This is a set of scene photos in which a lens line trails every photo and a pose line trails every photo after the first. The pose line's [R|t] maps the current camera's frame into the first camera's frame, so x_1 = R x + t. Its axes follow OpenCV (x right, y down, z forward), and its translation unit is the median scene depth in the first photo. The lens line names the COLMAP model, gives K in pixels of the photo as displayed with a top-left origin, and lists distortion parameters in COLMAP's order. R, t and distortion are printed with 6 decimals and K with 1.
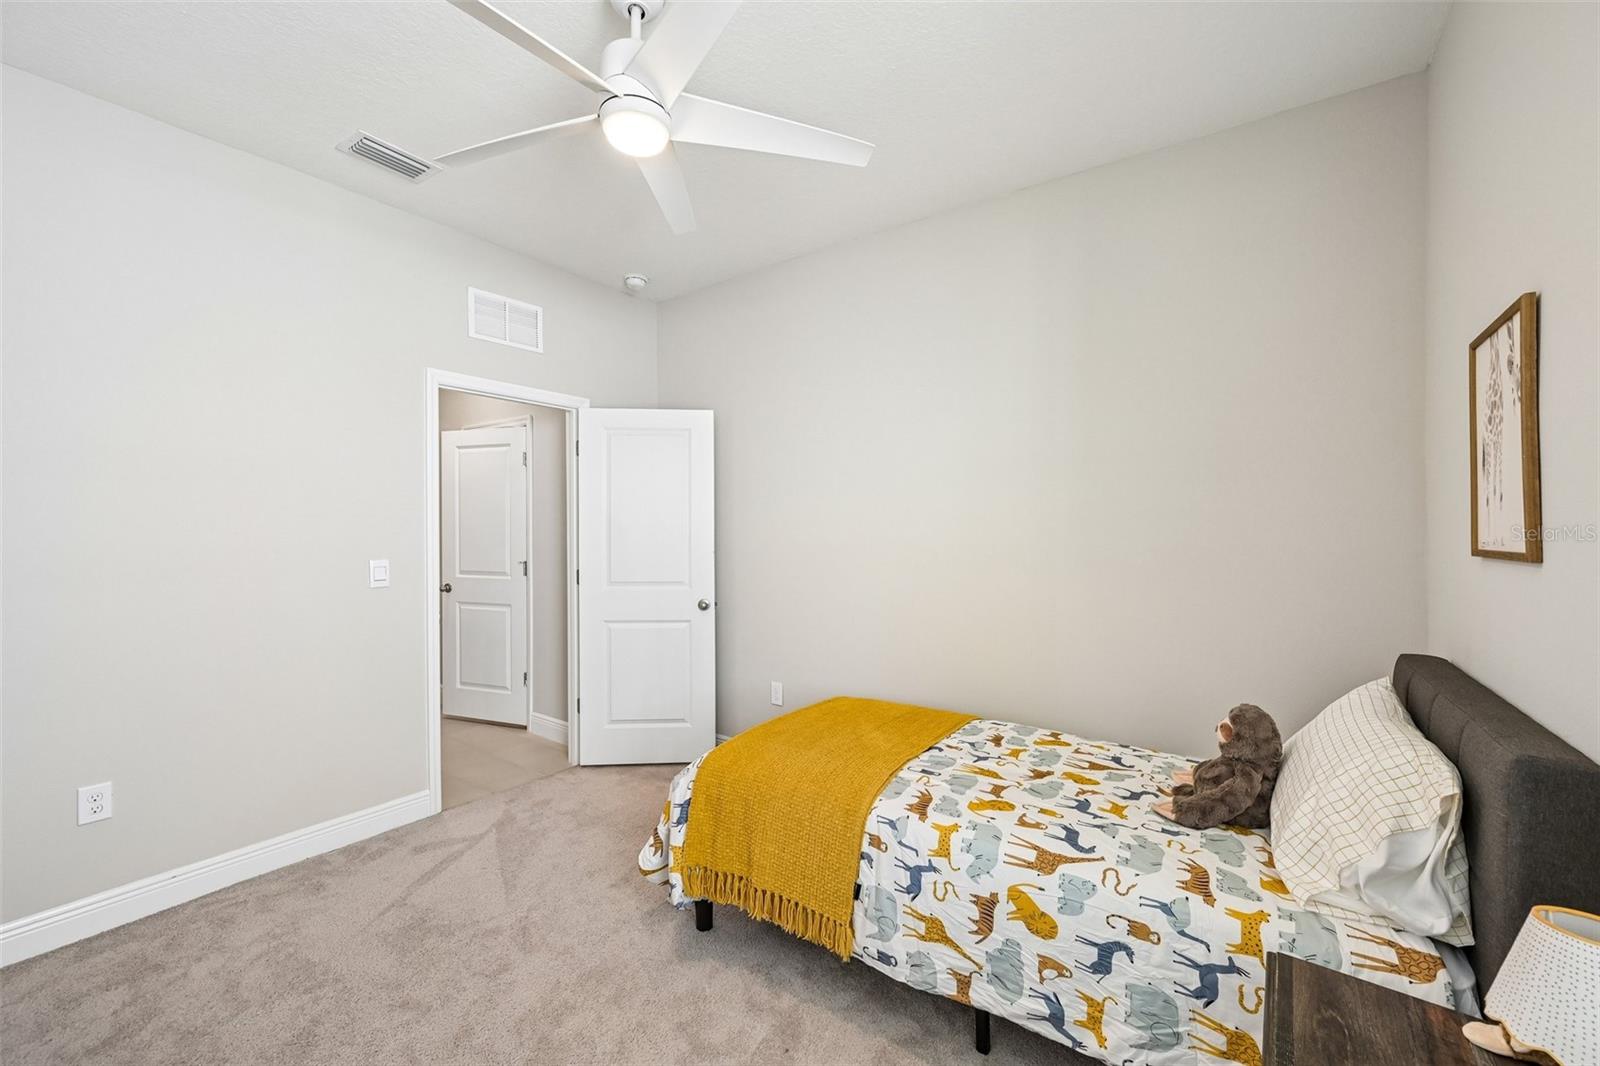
lens RADIAL K [[641.4, 0, 795.3], [0, 641.4, 533.6], [0, 0, 1]] dist [0.000400, -0.000045]
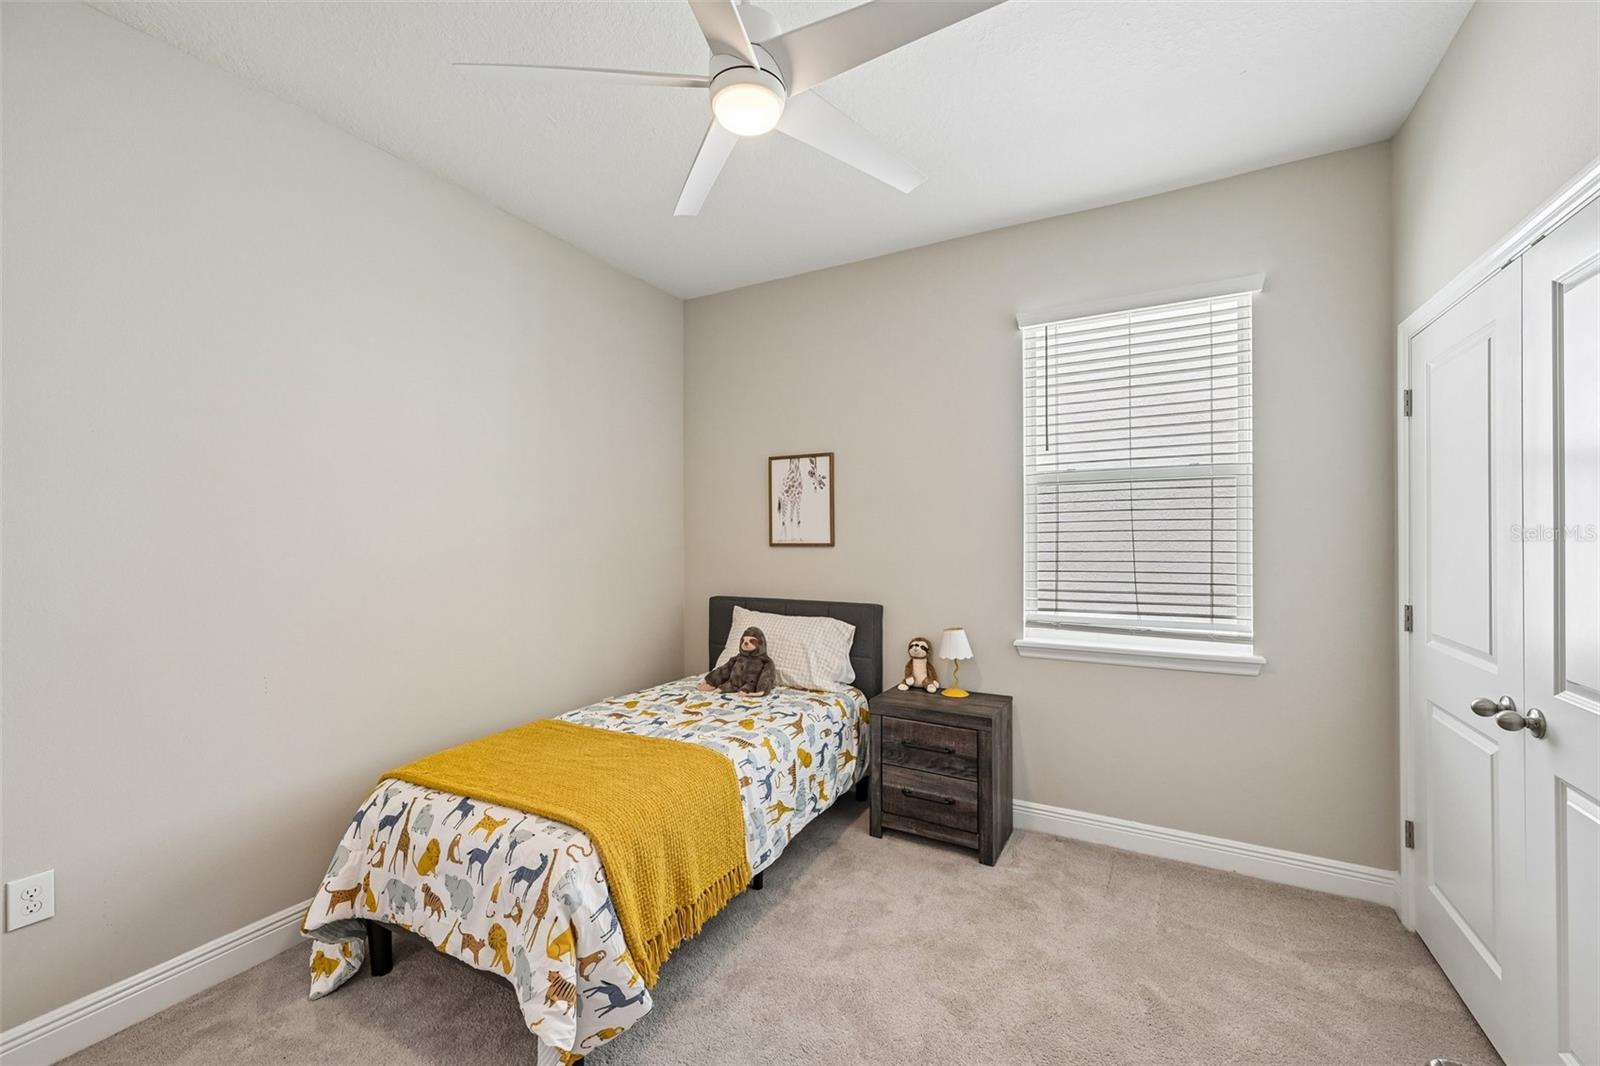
lens RADIAL K [[641.4, 0, 795.3], [0, 641.4, 533.6], [0, 0, 1]] dist [0.000400, -0.000045]
pose [[-0.119402, 0.001377, 0.992845, -1.199553], [0.018080, 0.999836, 0.000788, -0.012041], [-0.992681, 0.018045, -0.119407, 1.086615]]
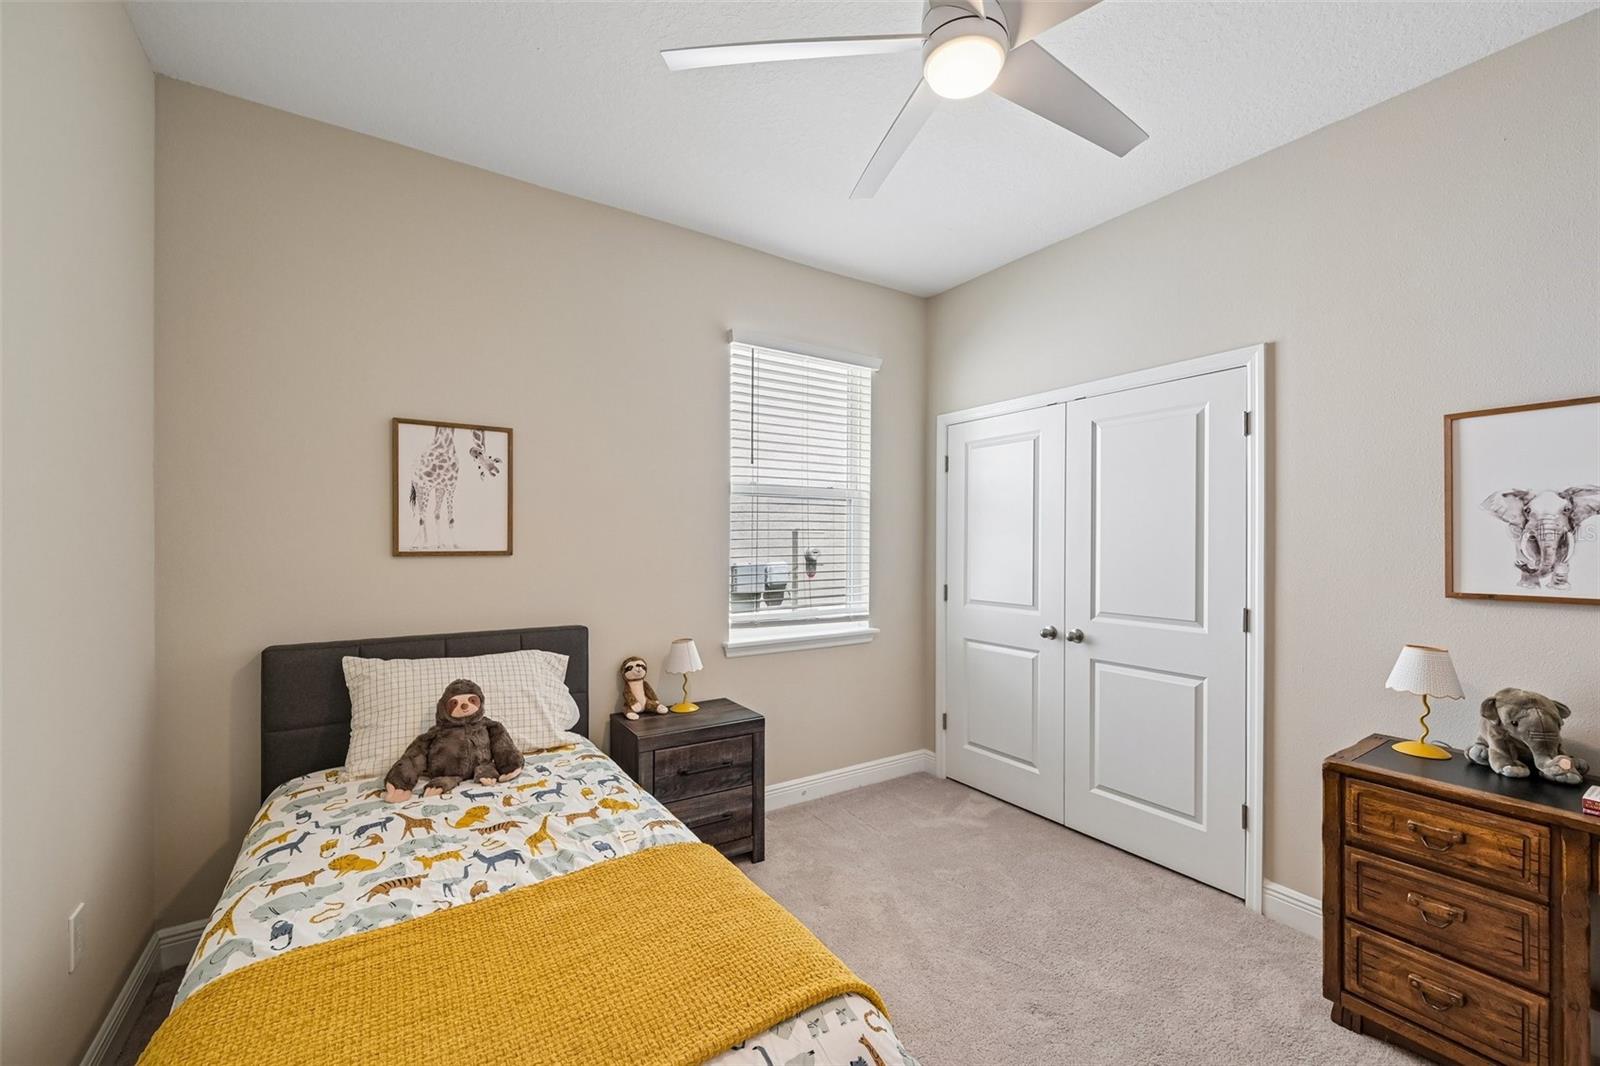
lens RADIAL K [[645.1, 0, 797.6], [0, 645.1, 544.8], [0, 0, 1]] dist [-0.001620, -0.000110]
pose [[-0.937997, -0.005637, 0.346596, -0.341937], [0.000677, 0.999836, 0.018095, -0.019106], [-0.346641, 0.017208, -0.937840, 1.927361]]
